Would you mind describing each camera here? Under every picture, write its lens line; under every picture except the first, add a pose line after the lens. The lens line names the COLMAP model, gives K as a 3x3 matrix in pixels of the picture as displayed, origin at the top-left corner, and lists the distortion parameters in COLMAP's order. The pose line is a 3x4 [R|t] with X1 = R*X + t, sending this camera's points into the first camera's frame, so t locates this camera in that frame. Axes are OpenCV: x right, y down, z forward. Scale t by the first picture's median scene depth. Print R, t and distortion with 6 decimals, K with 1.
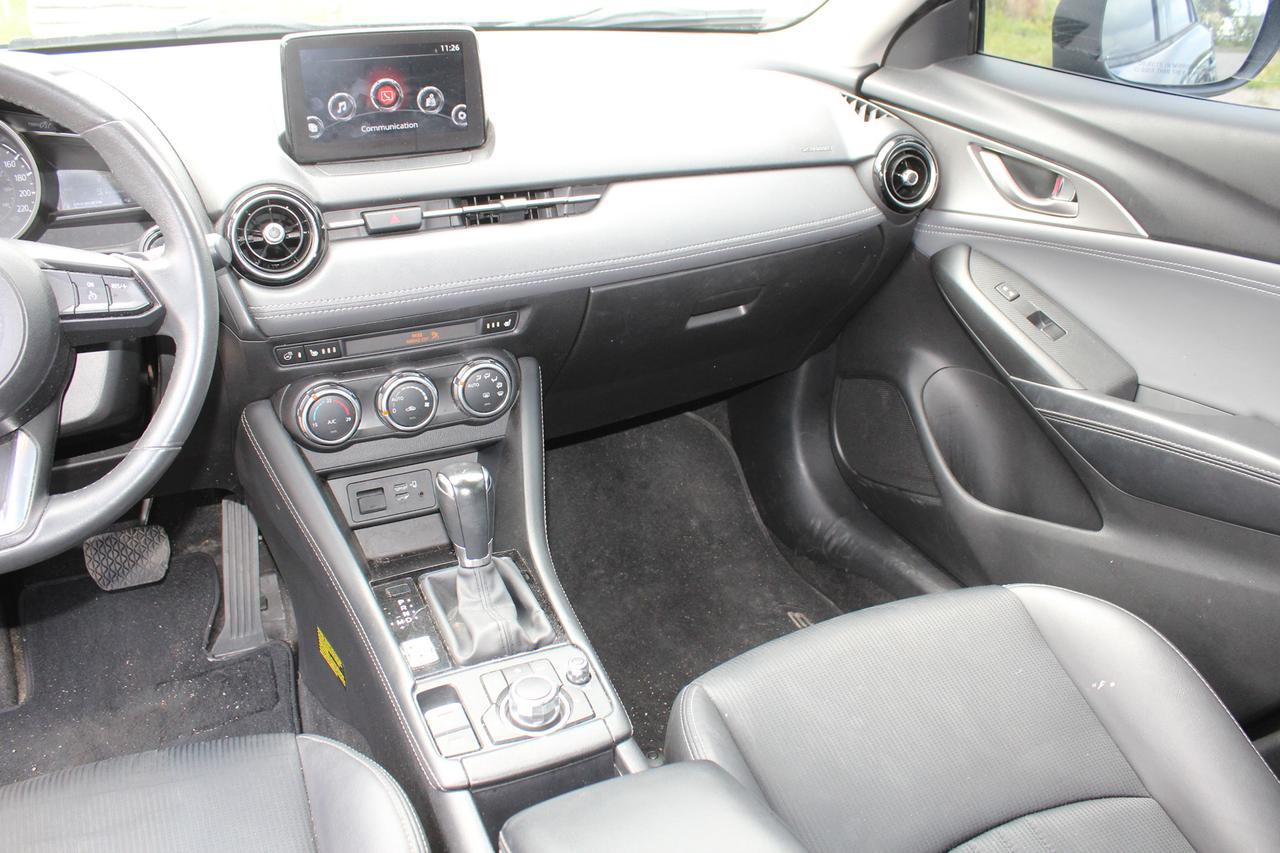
lens RADIAL K [[1062.0, 0, 650.4], [0, 1062.0, 405.9], [0, 0, 1]] dist [-0.168952, 0.146846]
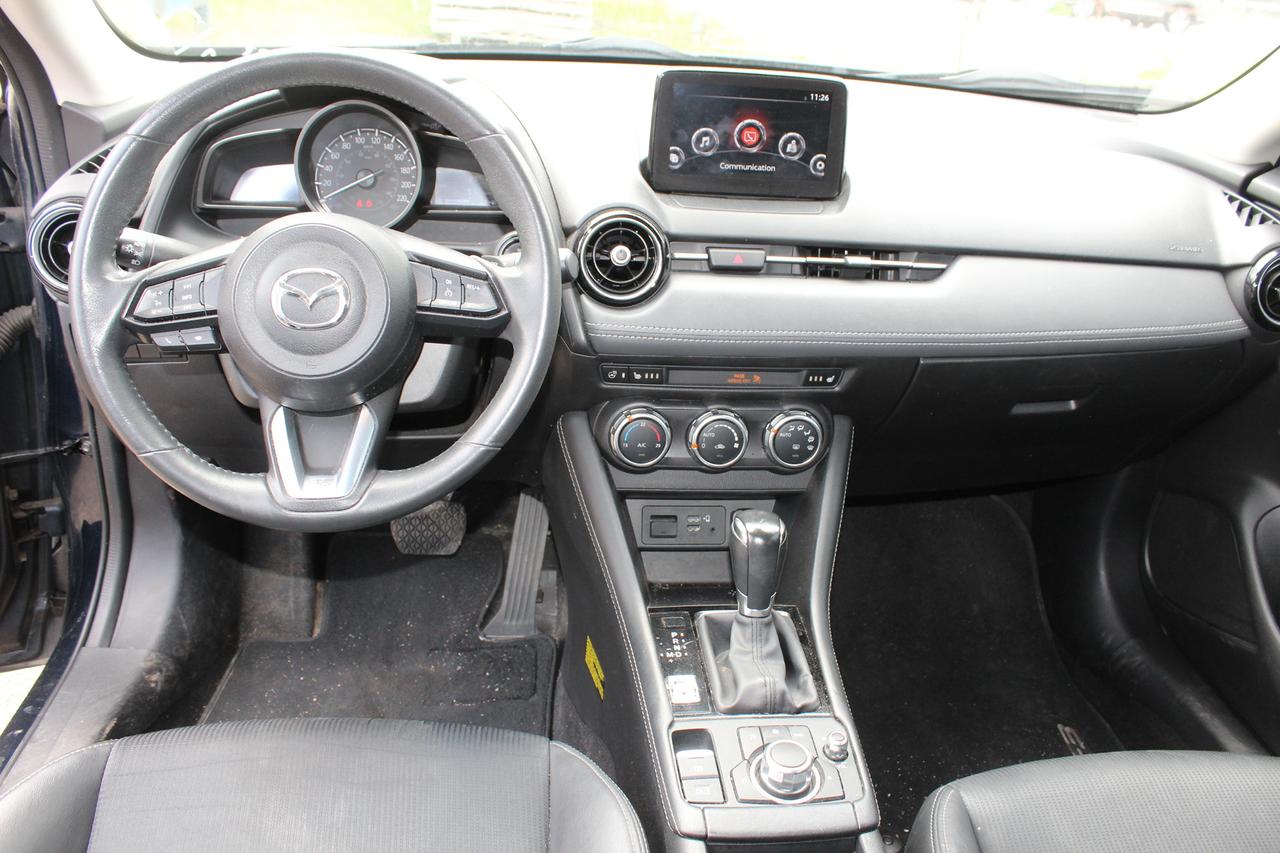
lens RADIAL K [[1062.0, 0, 647.7], [0, 1062.0, 407.4], [0, 0, 1]] dist [-0.168952, 0.146846]
pose [[0.944717, 0.177597, -0.275624, -0.019450], [-0.185039, 0.982731, -0.001013, -0.019869], [0.270684, 0.051958, 0.961265, 0.005797]]
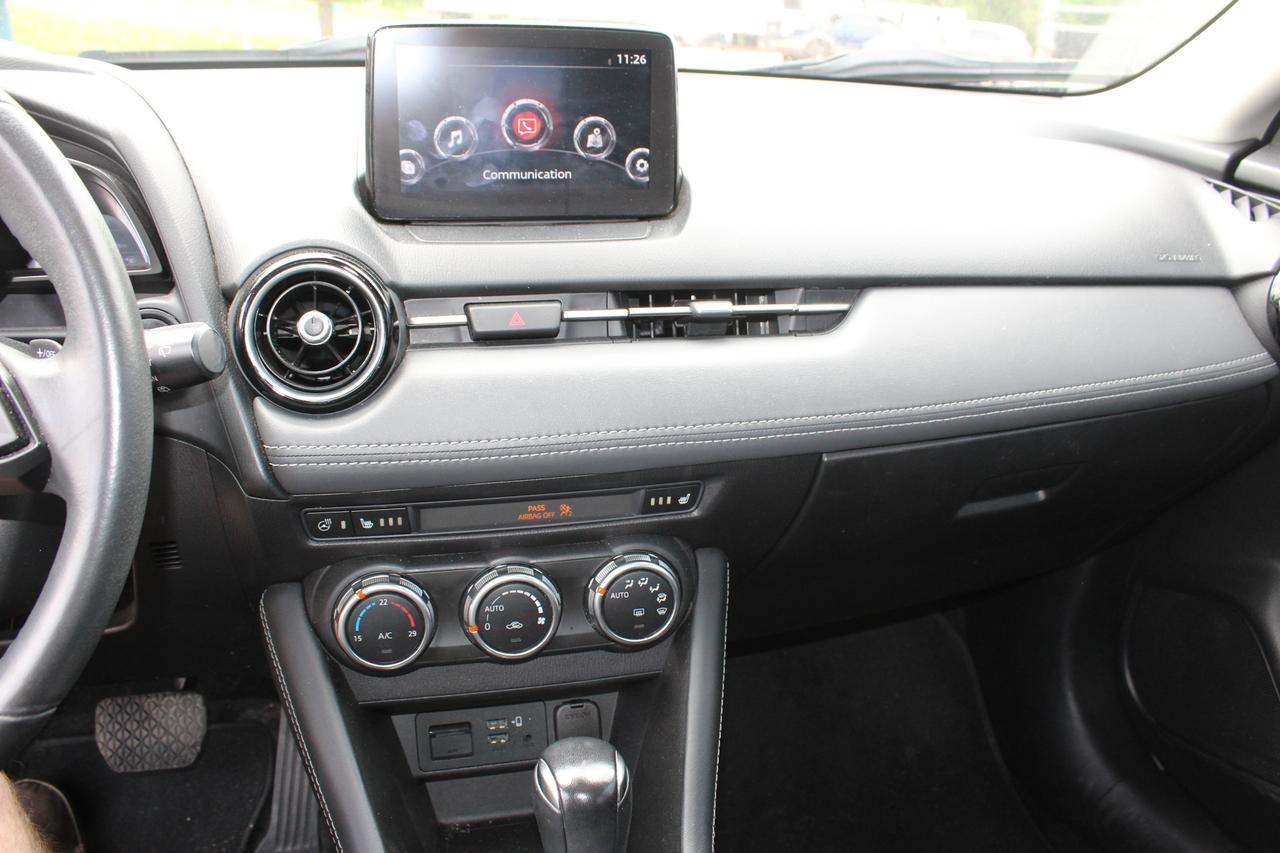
lens RADIAL K [[1062.0, 0, 651.1], [0, 1062.0, 412.7], [0, 0, 1]] dist [-0.168952, 0.146846]
pose [[0.982144, 0.083630, -0.168519, -0.054019], [-0.098312, 0.991875, -0.080739, -0.076951], [0.160398, 0.095865, 0.982386, 0.384888]]
